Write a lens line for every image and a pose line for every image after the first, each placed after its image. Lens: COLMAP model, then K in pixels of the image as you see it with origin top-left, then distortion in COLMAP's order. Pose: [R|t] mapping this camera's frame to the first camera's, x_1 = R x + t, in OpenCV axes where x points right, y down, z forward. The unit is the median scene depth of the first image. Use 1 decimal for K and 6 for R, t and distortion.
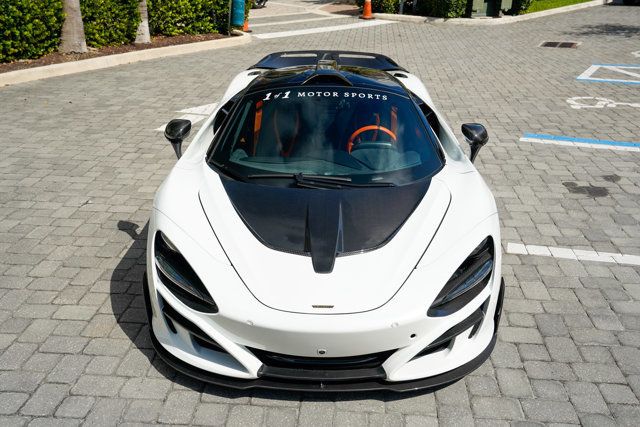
lens RADIAL K [[631.6, 0, 320.0], [0, 631.6, 213.5], [0, 0, 1]] dist [-0.037135, 0.211214]
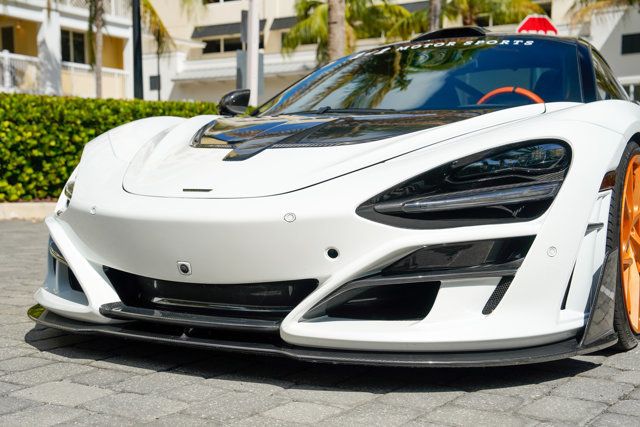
lens RADIAL K [[900.3, 0, 320.0], [0, 900.3, 213.5], [0, 0, 1]] dist [0.003672, 0.939704]
pose [[0.876848, 0.016472, -0.480485, 0.499861], [-0.180950, 0.937230, -0.298090, 0.387267], [0.445414, 0.348324, 0.824789, 0.339099]]
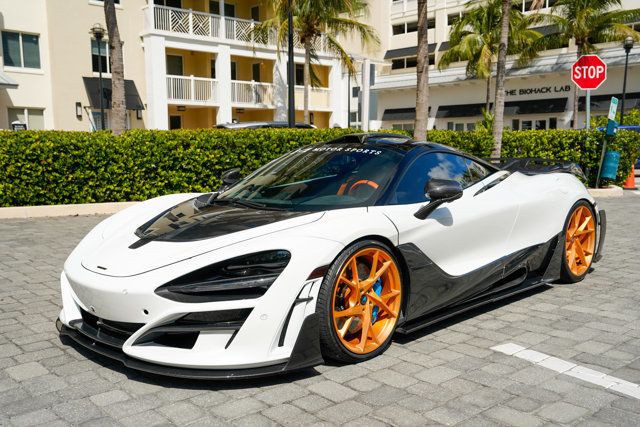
lens RADIAL K [[631.6, 0, 320.0], [0, 631.6, 213.5], [0, 0, 1]] dist [-0.037135, 0.211214]
pose [[0.714414, 0.071053, -0.696106, 1.031429], [-0.266165, 0.947642, -0.176437, 0.144903], [0.647123, 0.311328, 0.695921, 0.413979]]
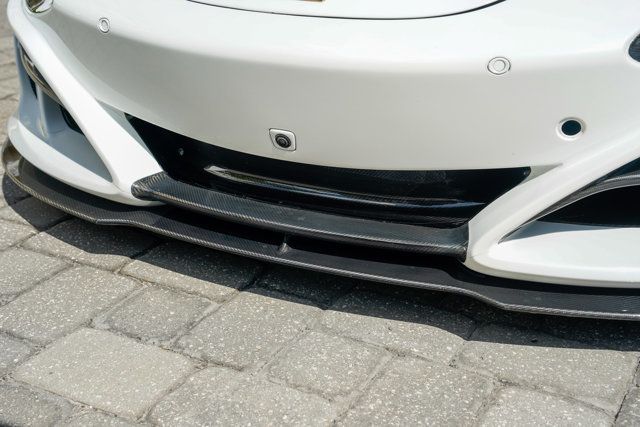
lens RADIAL K [[871.3, 0, 320.0], [0, 871.3, 213.5], [0, 0, 1]] dist [0.187383, 0.020893]
pose [[0.906826, 0.149933, -0.393936, 0.206925], [-0.148147, 0.988341, 0.035135, 0.232690], [0.394612, 0.026499, 0.918466, 0.560212]]
